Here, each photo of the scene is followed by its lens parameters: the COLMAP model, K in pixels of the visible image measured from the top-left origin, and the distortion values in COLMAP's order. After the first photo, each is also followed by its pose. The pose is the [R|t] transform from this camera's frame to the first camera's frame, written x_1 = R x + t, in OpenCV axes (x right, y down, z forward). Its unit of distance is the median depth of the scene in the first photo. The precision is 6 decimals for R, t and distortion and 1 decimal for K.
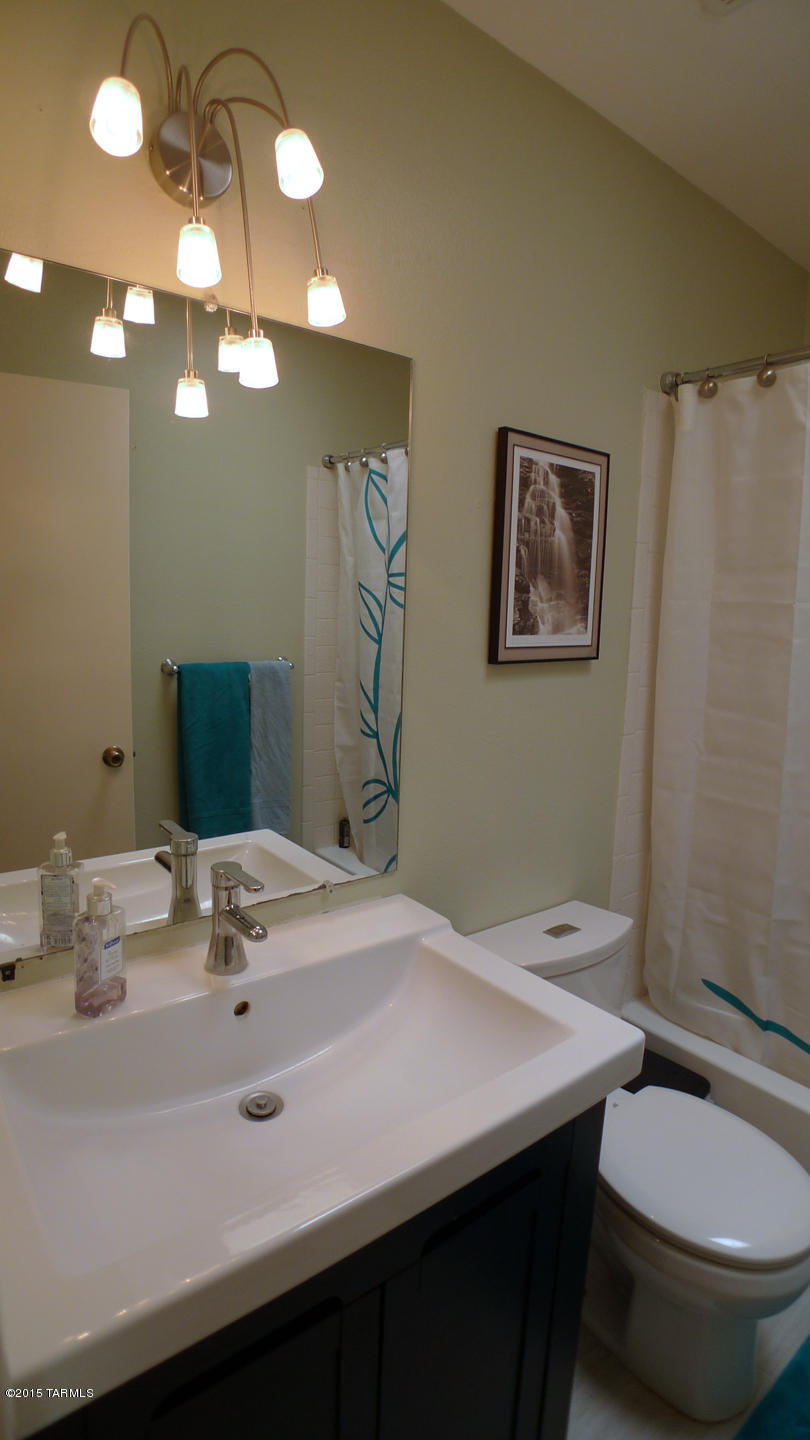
lens RADIAL K [[739.8, 0, 404.6], [0, 739.8, 719.7], [0, 0, 1]] dist [-0.071786, 0.005049]
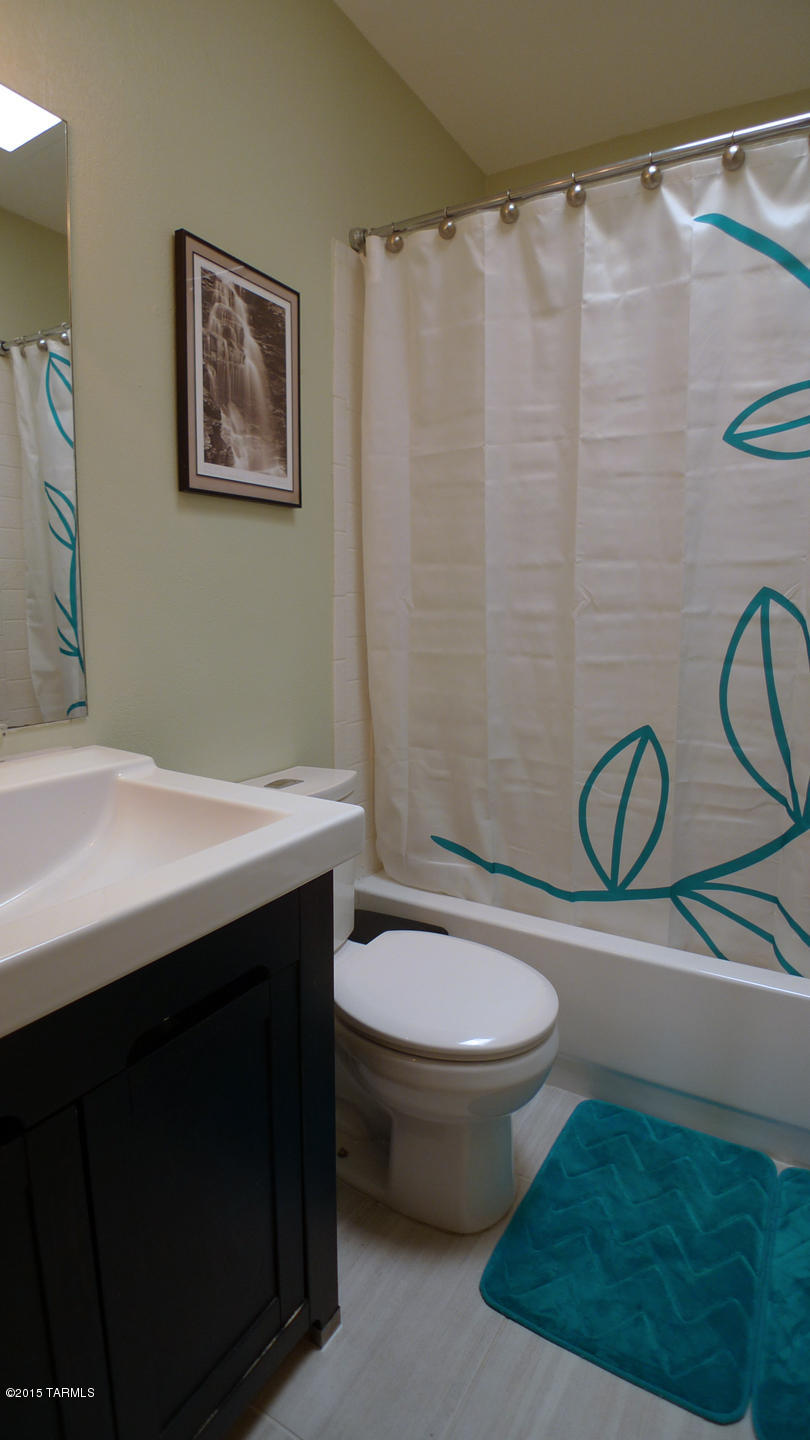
lens RADIAL K [[739.8, 0, 404.2], [0, 739.8, 718.1], [0, 0, 1]] dist [-0.071786, 0.005049]
pose [[0.935587, -0.077259, 0.344540, 0.036752], [0.072071, 0.997010, 0.027862, 0.178835], [-0.345662, -0.001236, 0.938358, 0.049929]]
